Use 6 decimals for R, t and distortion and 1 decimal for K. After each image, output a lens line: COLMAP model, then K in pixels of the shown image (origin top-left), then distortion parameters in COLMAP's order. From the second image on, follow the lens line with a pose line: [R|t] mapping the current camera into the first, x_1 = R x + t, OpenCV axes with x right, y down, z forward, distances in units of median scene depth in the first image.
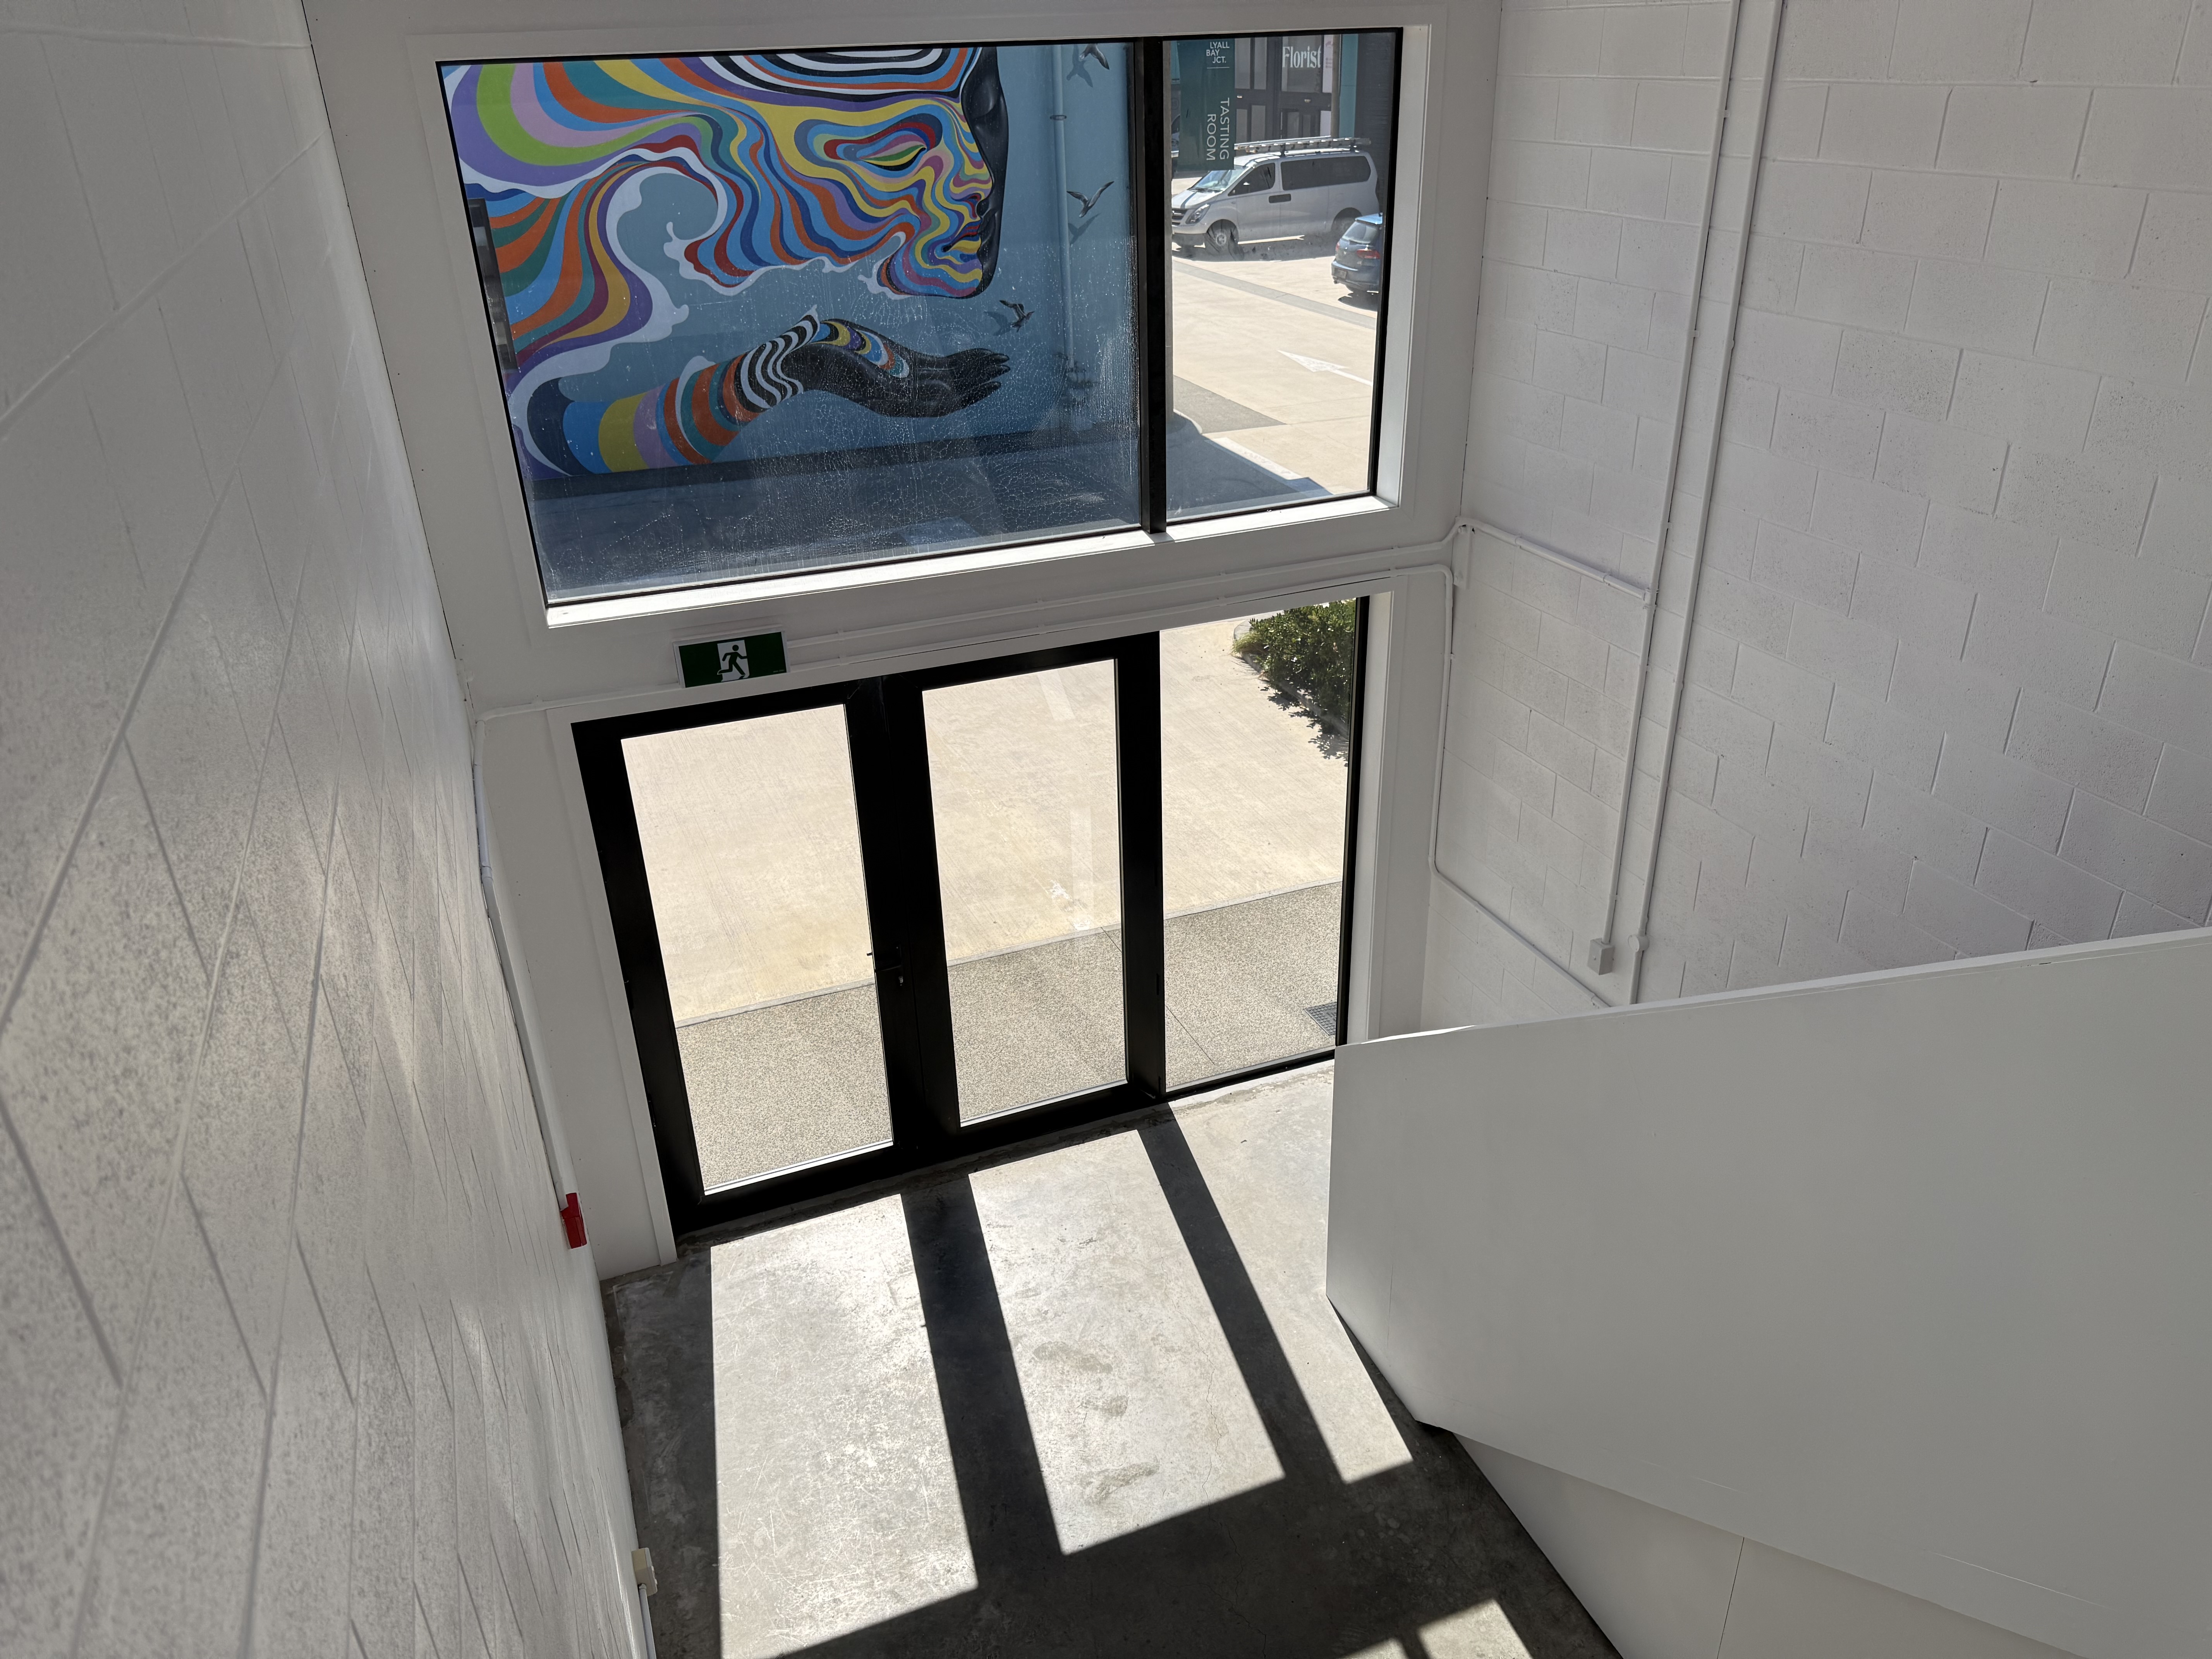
lens RADIAL K [[1563.0, 0, 1090.9], [0, 1563.0, 836.5], [0, 0, 1]] dist [0.039584, -0.011726]
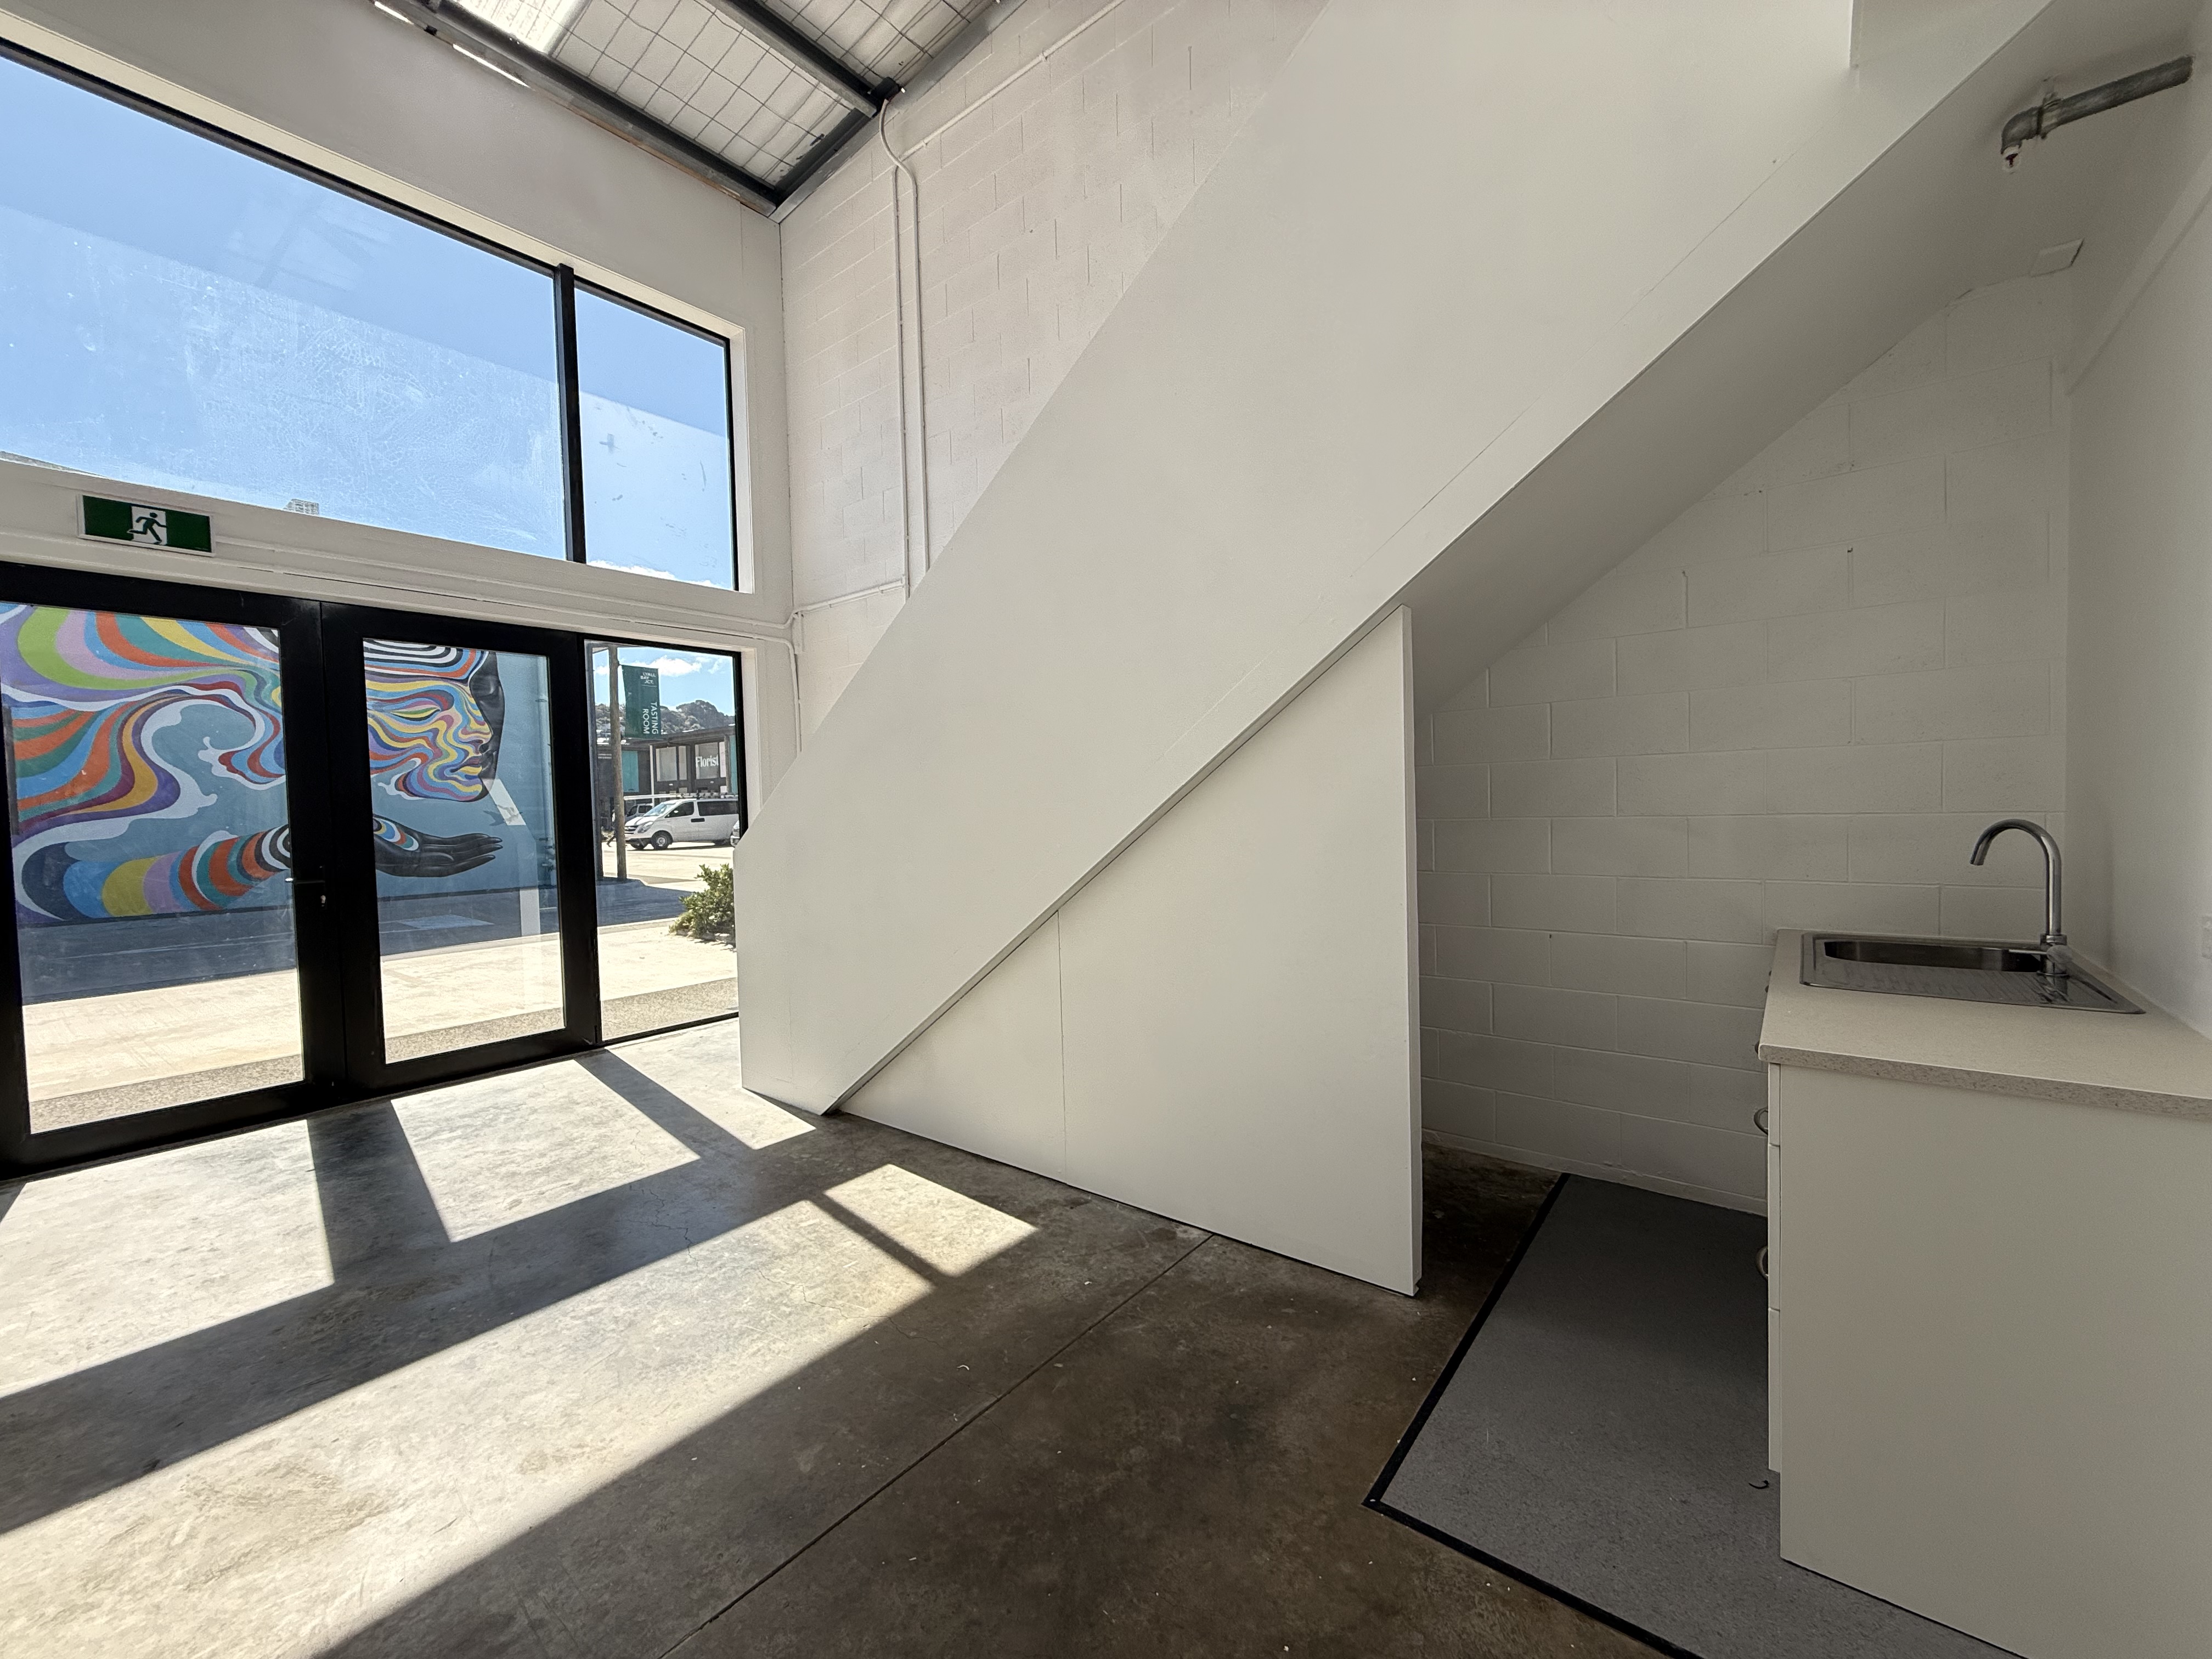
lens RADIAL K [[881.8, 0, 1097.1], [0, 881.8, 828.7], [0, 0, 1]] dist [0.001370, -0.000569]
pose [[0.862777, -0.006436, 0.505544, 0.014000], [0.227914, 0.897507, -0.377539, 0.150545], [-0.451300, 0.440953, 0.775815, 0.082659]]
